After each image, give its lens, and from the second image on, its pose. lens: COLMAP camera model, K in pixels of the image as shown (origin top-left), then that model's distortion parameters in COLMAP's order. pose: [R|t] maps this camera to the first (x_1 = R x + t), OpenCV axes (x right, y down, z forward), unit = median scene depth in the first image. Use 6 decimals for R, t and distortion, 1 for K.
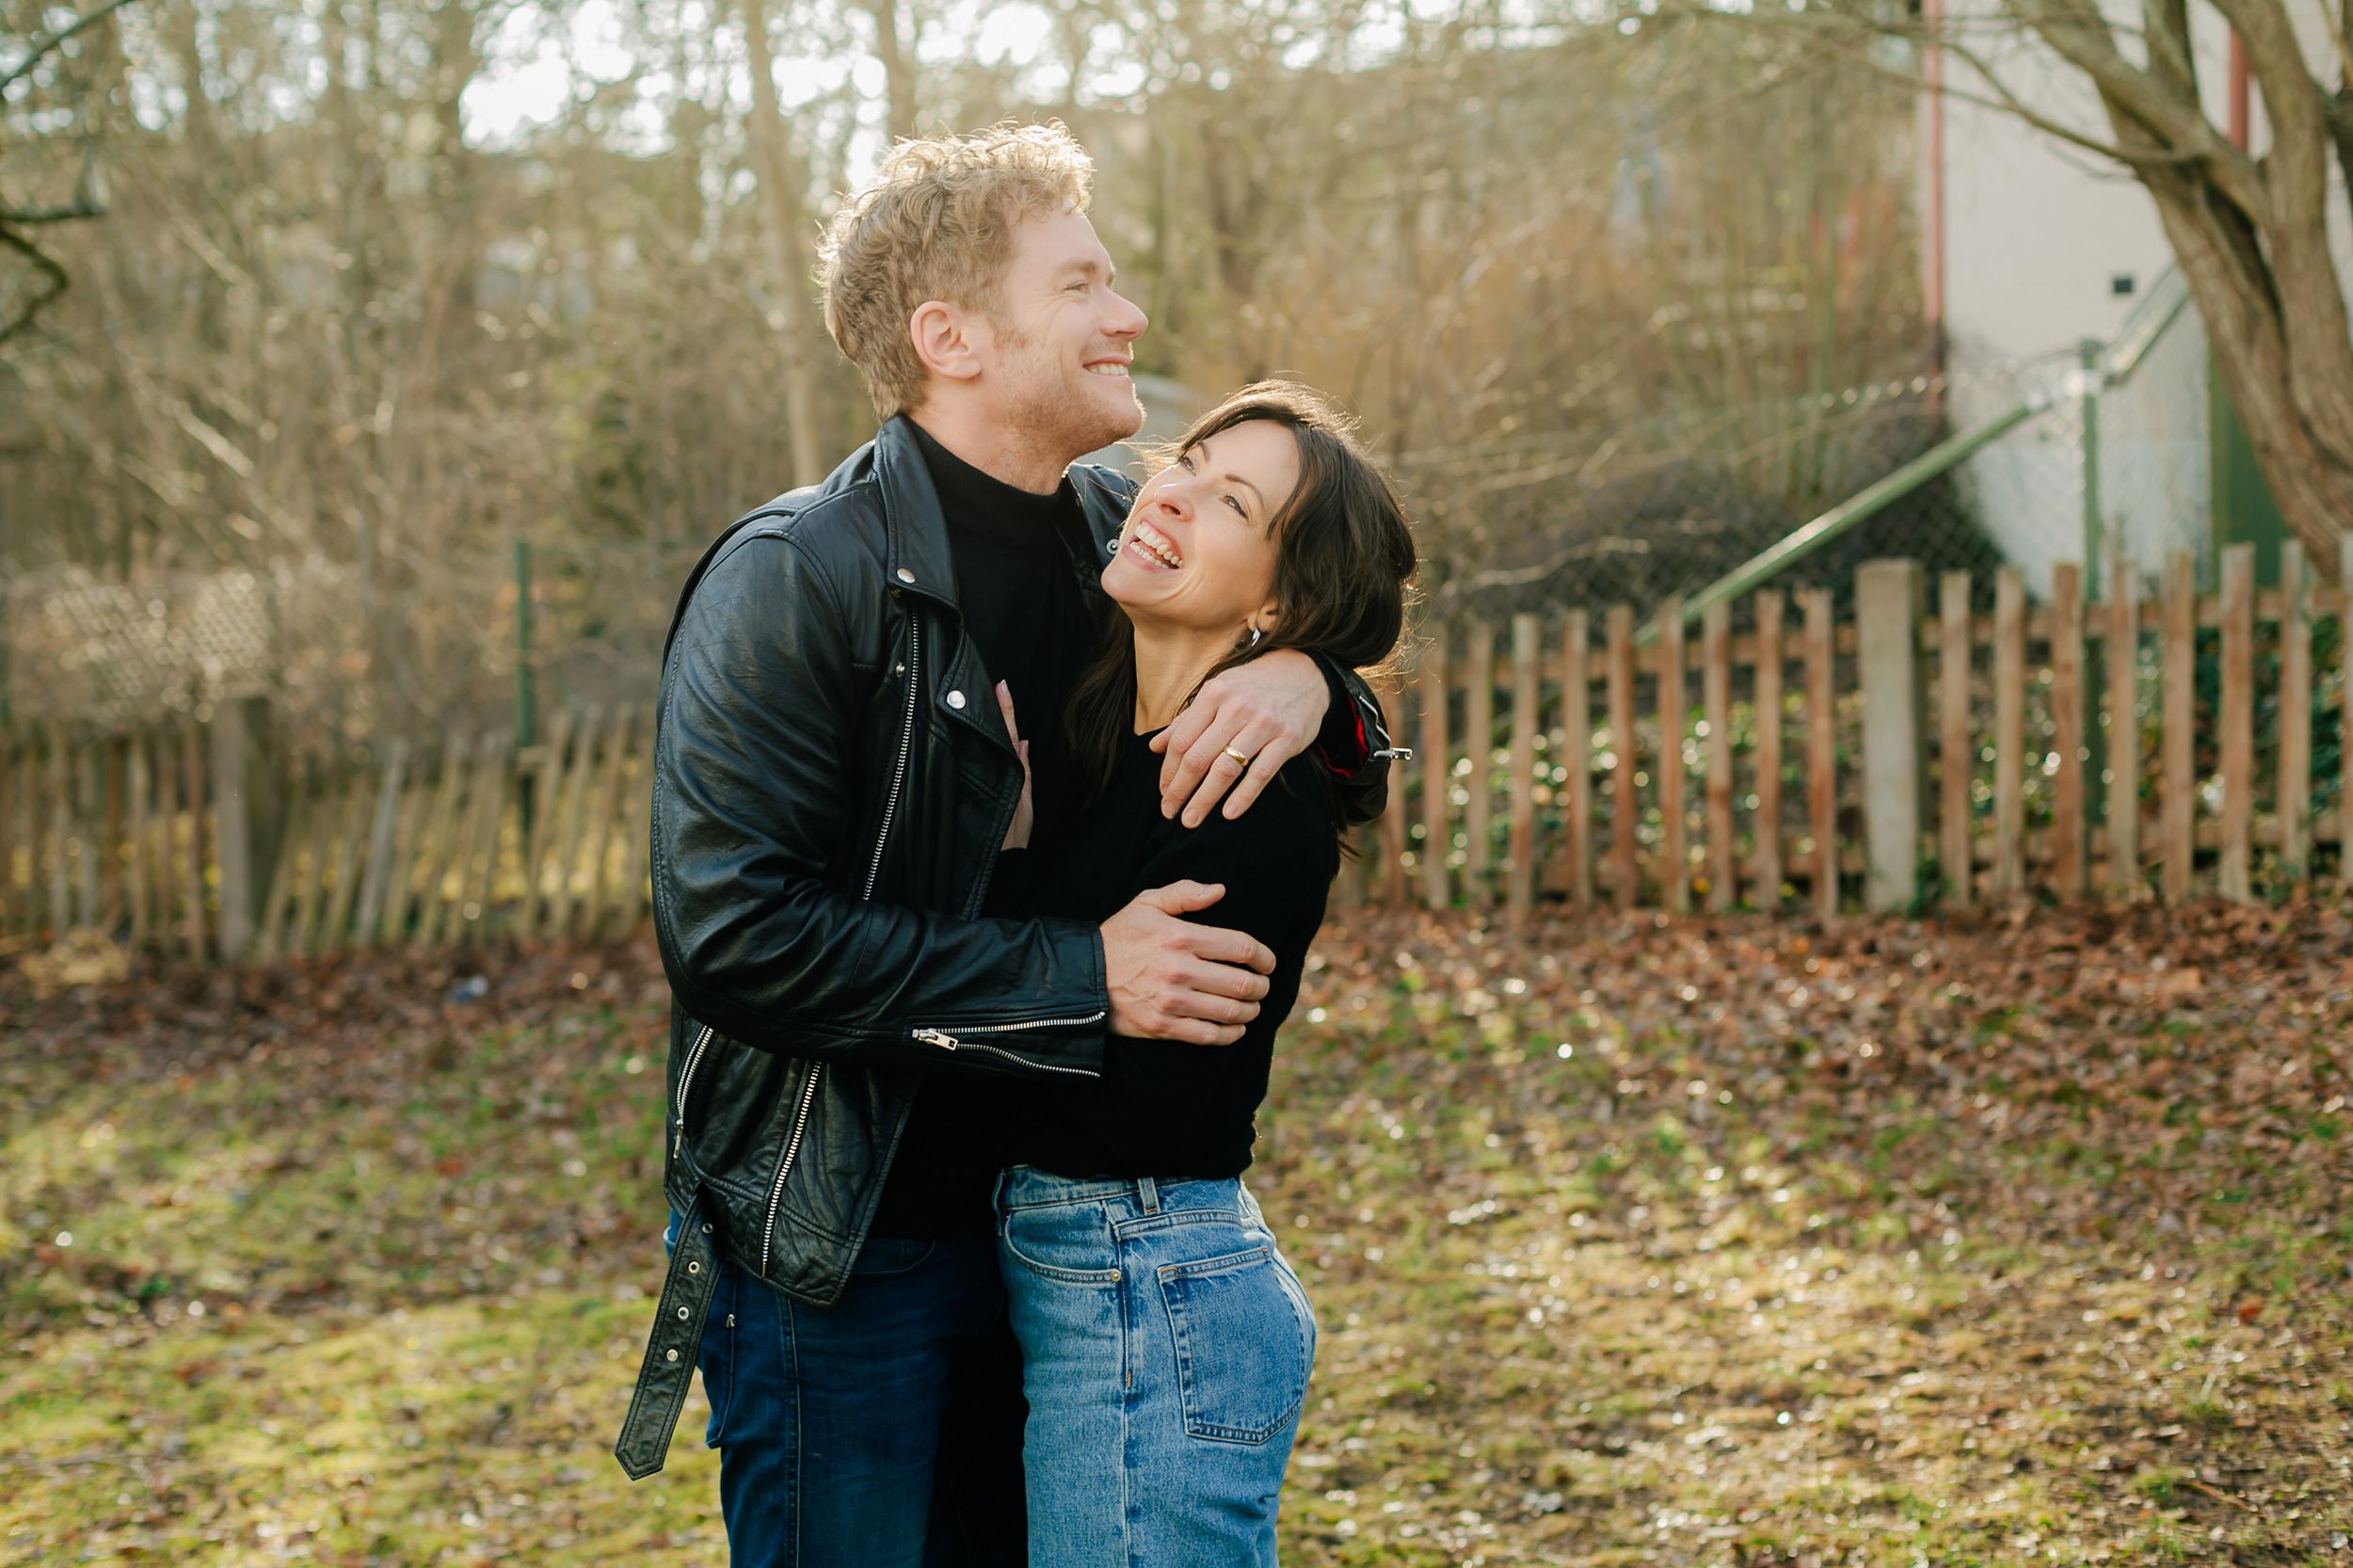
lens RADIAL K [[3545.5, 0, 1186.7], [0, 3545.5, 758.3], [0, 0, 1]] dist [0.002030, -0.085216]
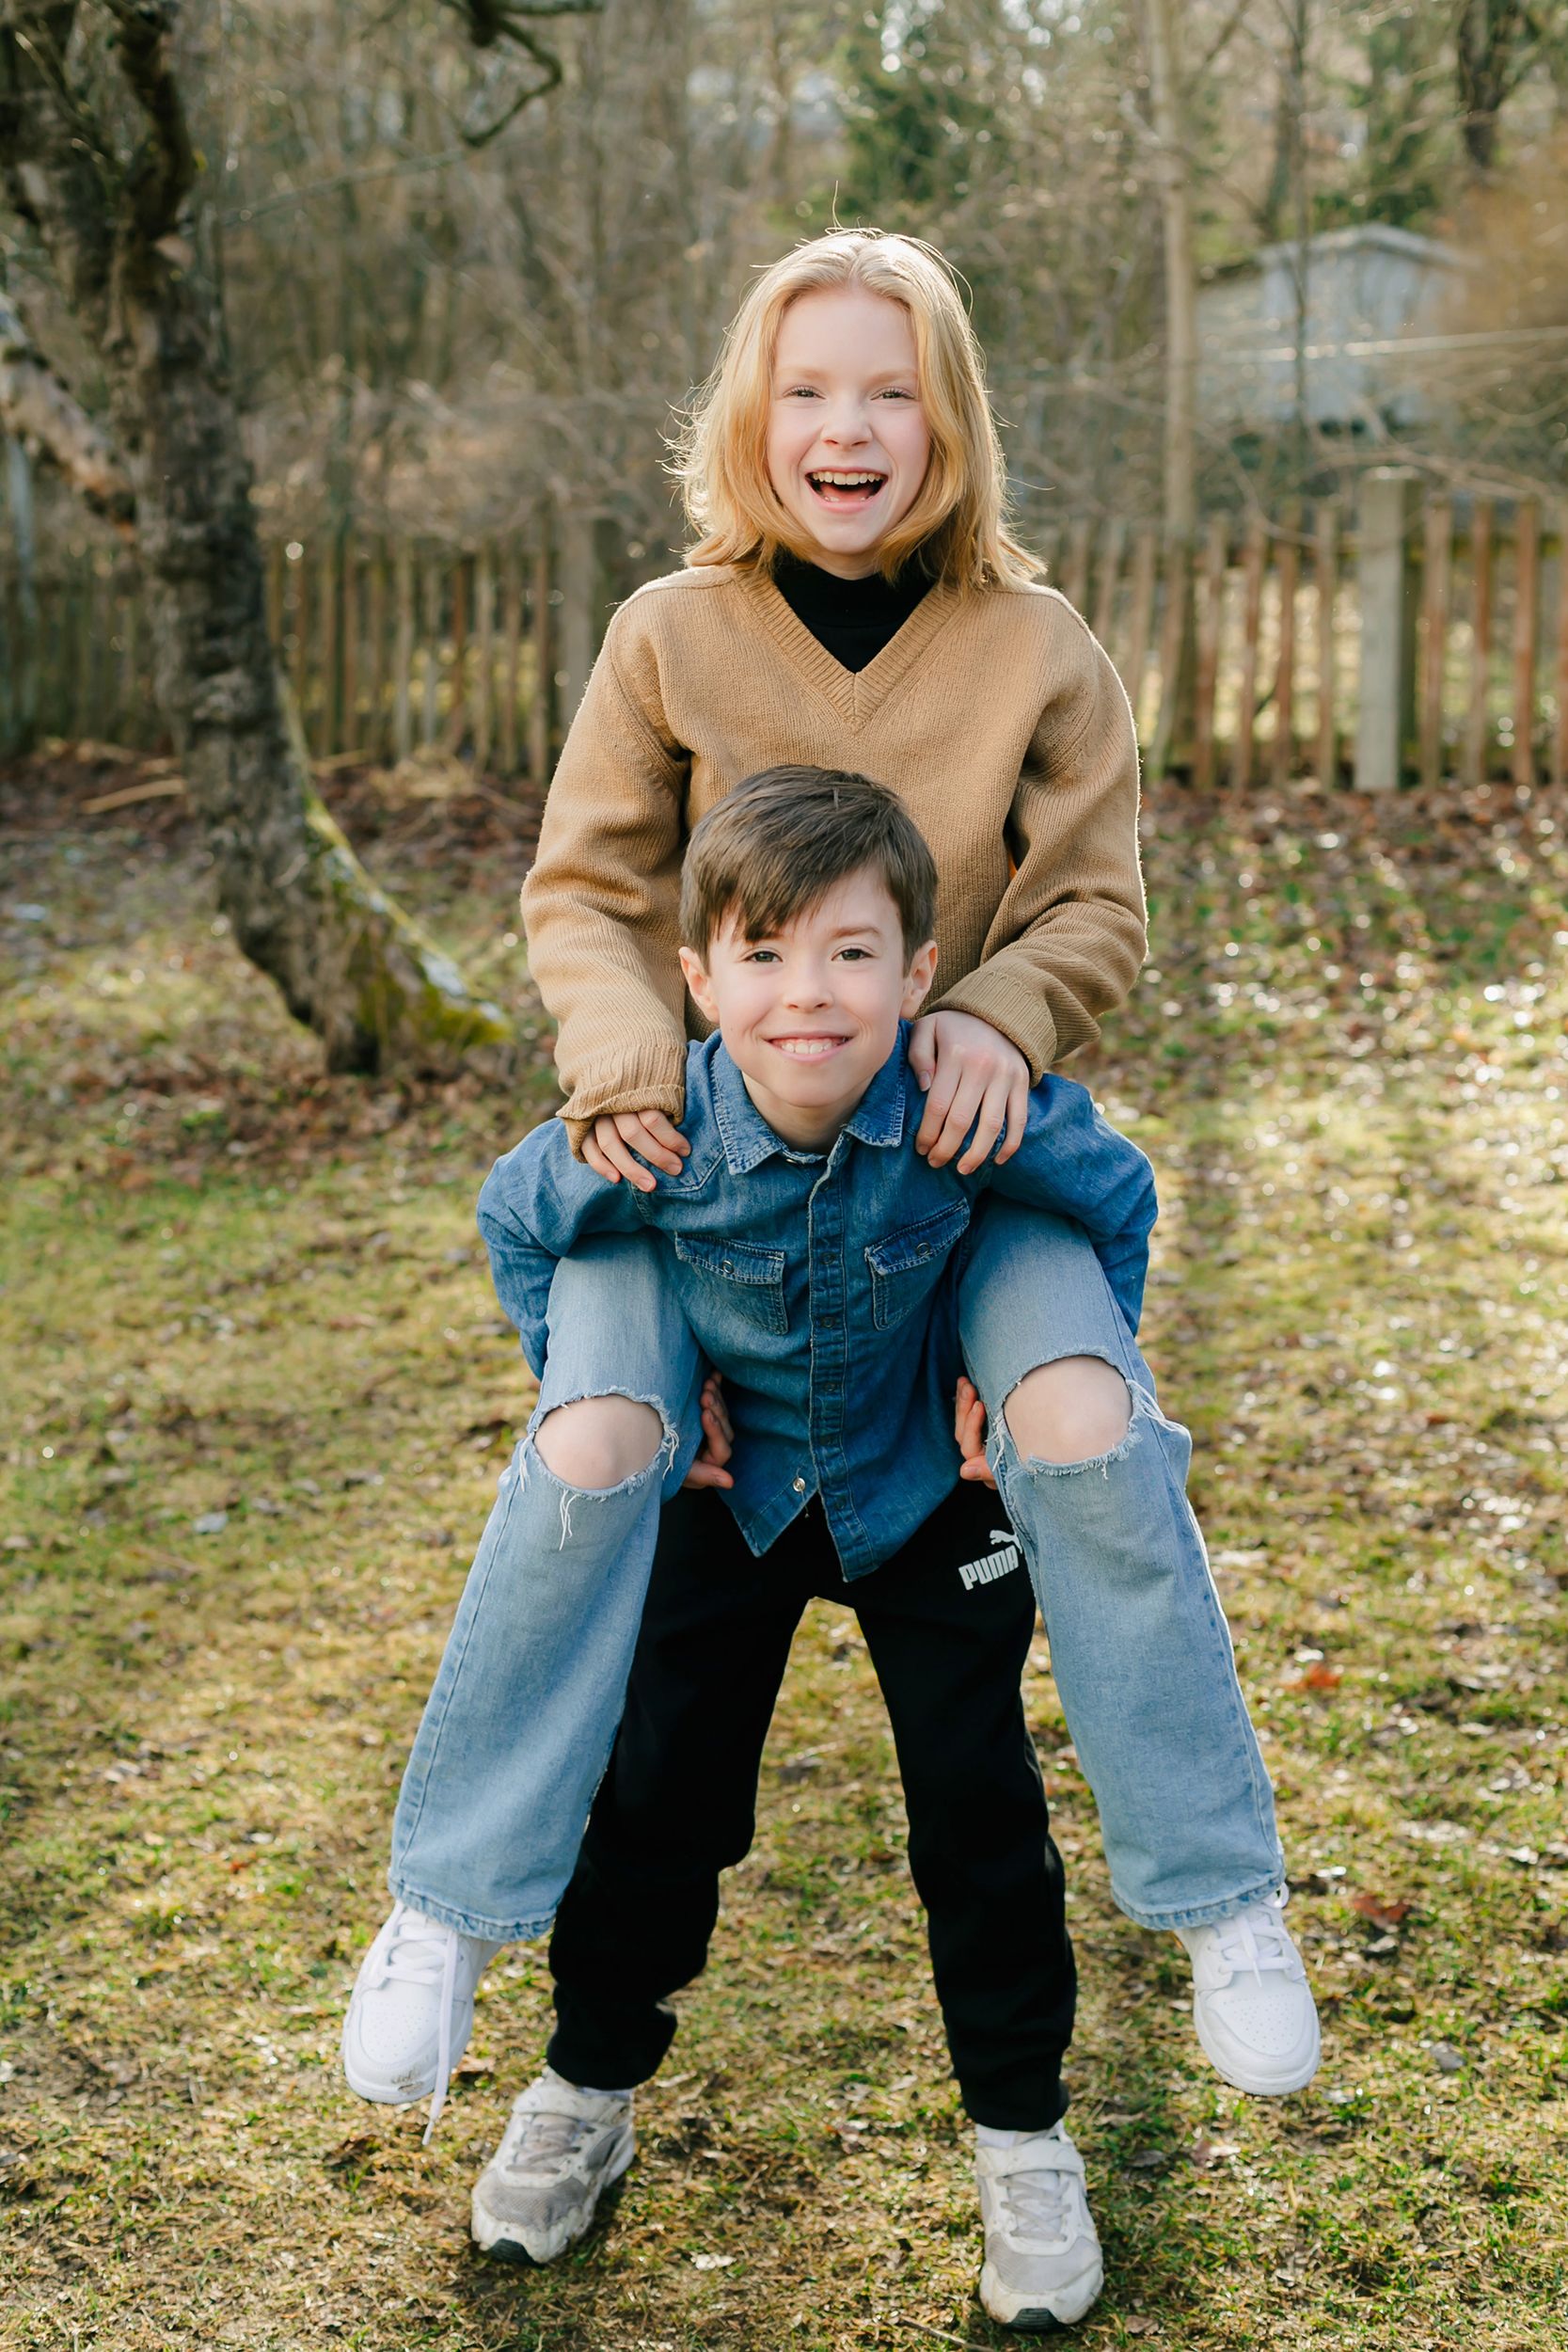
lens RADIAL K [[3577.4, 0, 784.0], [0, 3577.4, 1176.0], [0, 0, 1]] dist [0.006950, -0.109709]
pose [[0.988136, 0.061286, -0.140822, -0.088770], [-0.039234, 0.987237, 0.154348, 0.011684], [0.148484, -0.146992, 0.977929, -0.015595]]
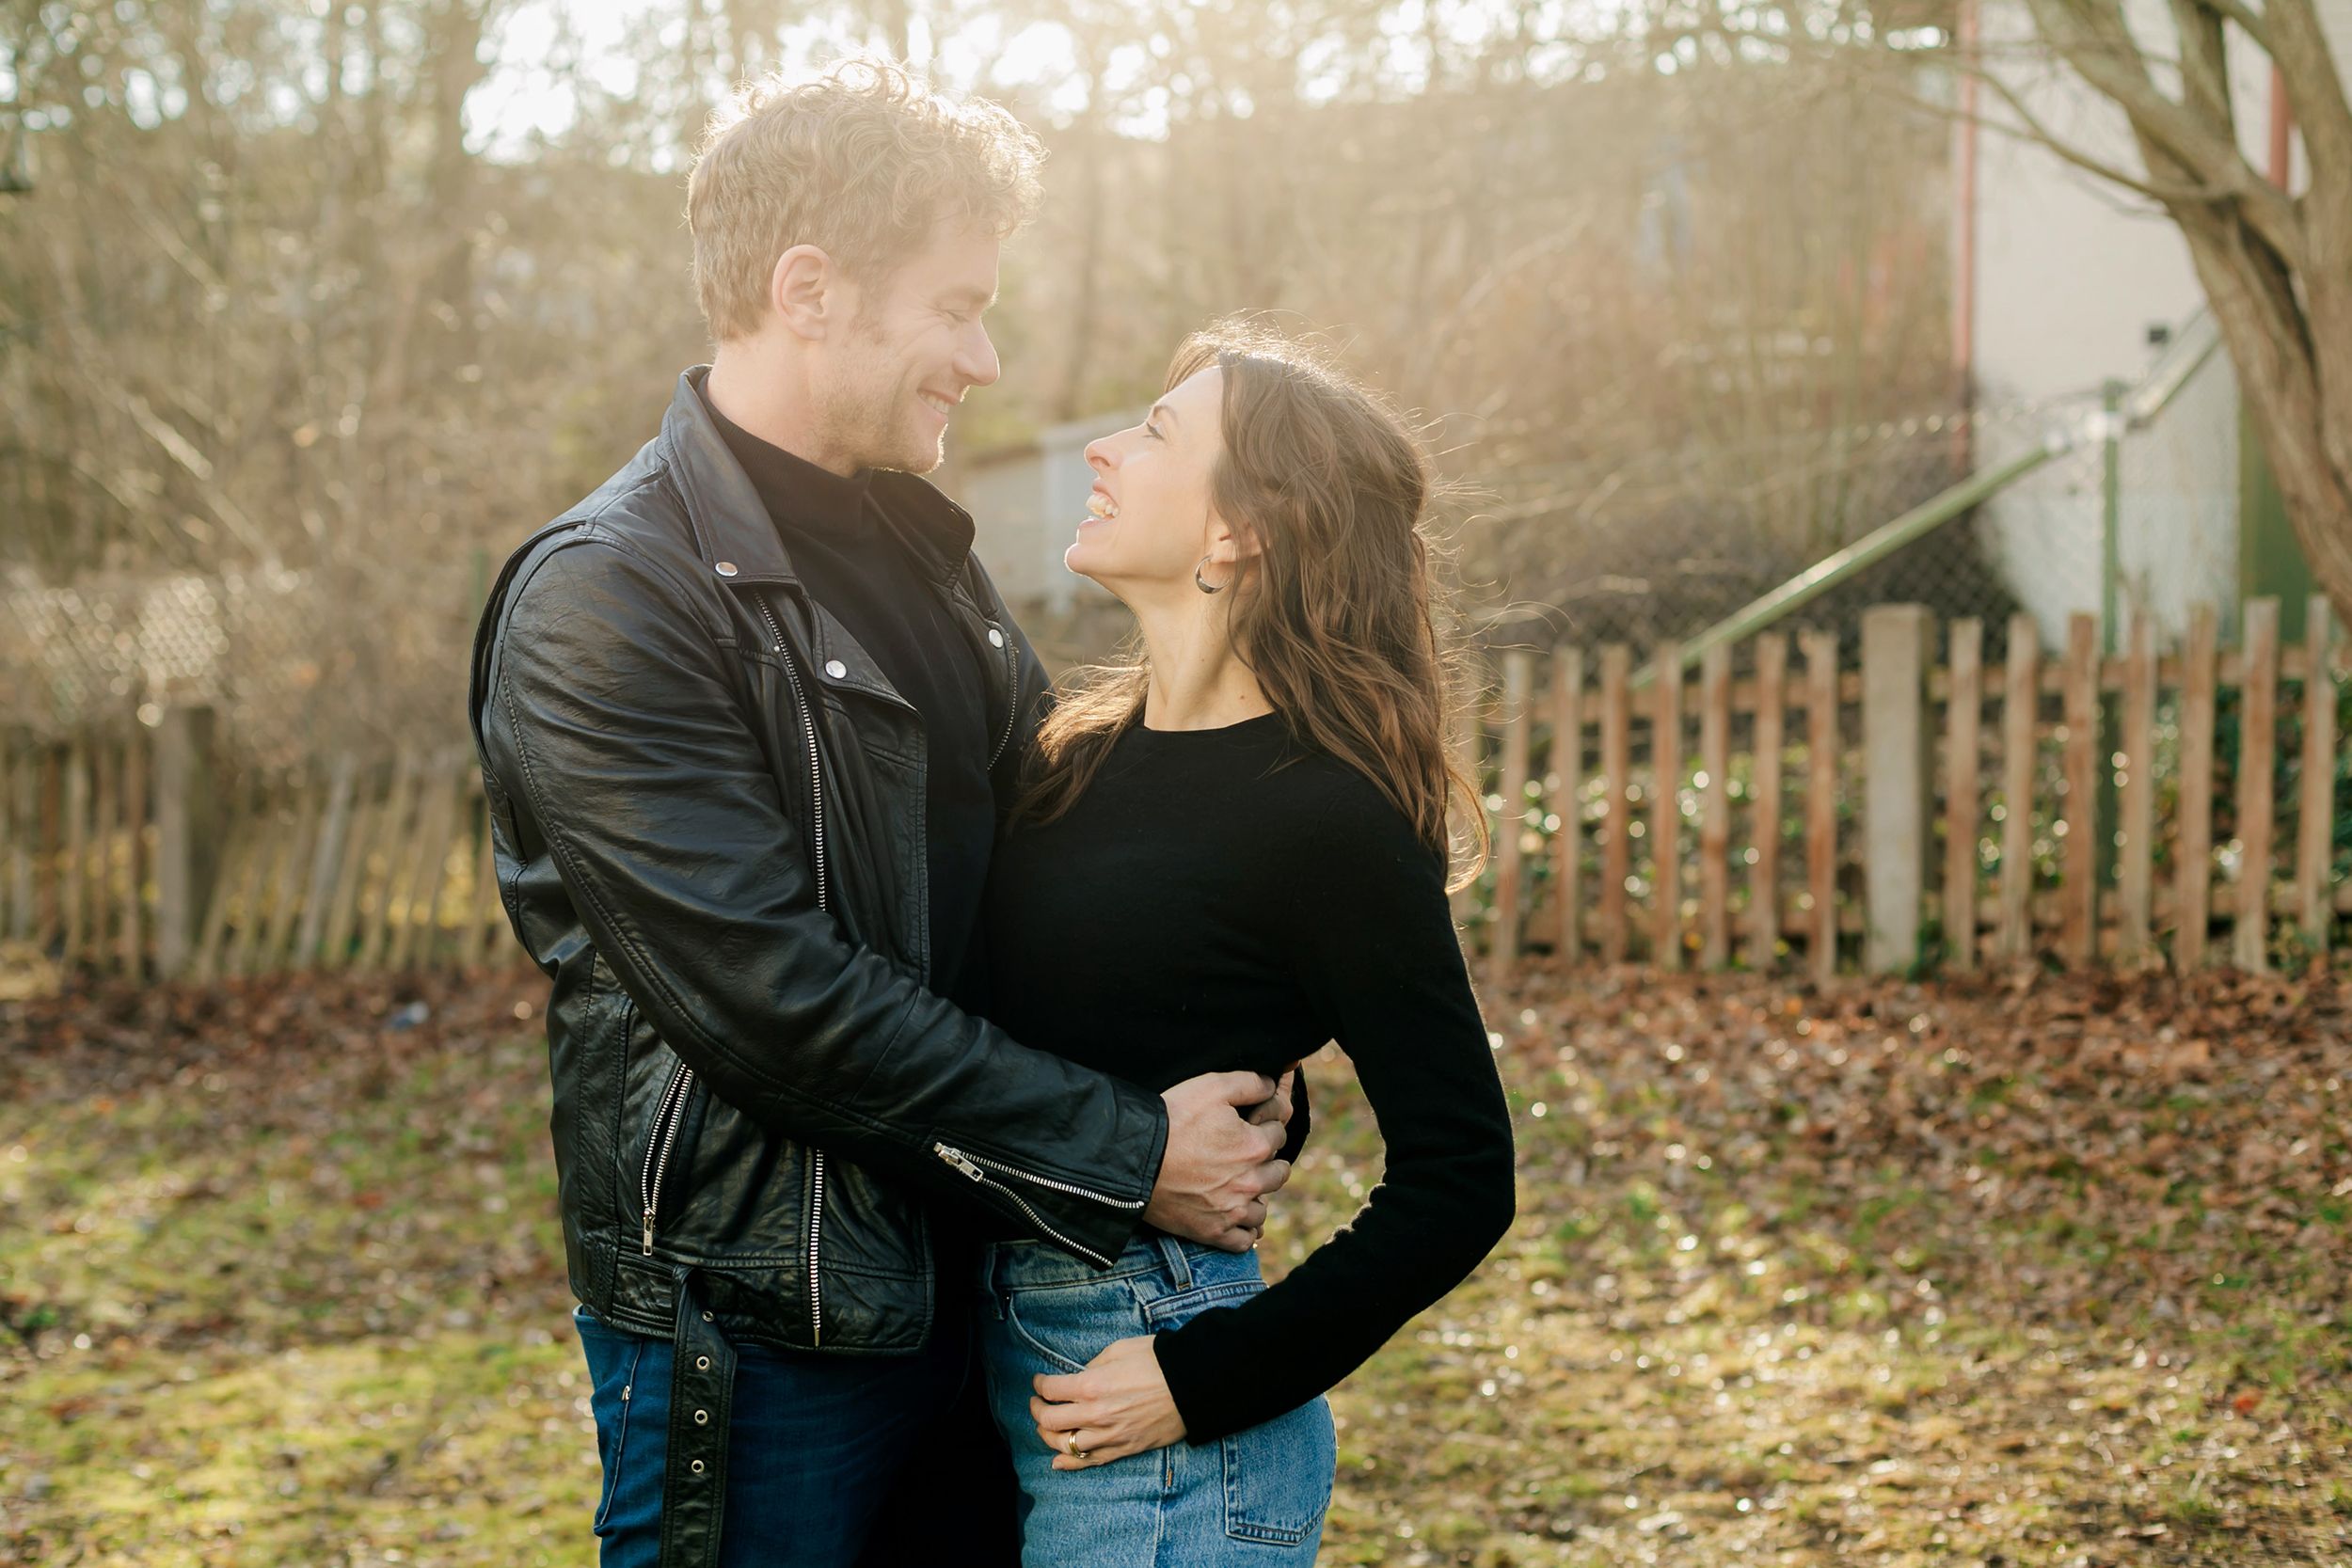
lens RADIAL K [[3628.6, 0, 1185.5], [0, 3628.6, 778.1], [0, 0, 1]] dist [0.008111, -0.115292]
pose [[0.999643, 0.026519, -0.003152, 0.011767], [-0.026540, 0.999623, -0.007051, 0.002837], [0.002964, 0.007132, 0.999970, 0.023700]]
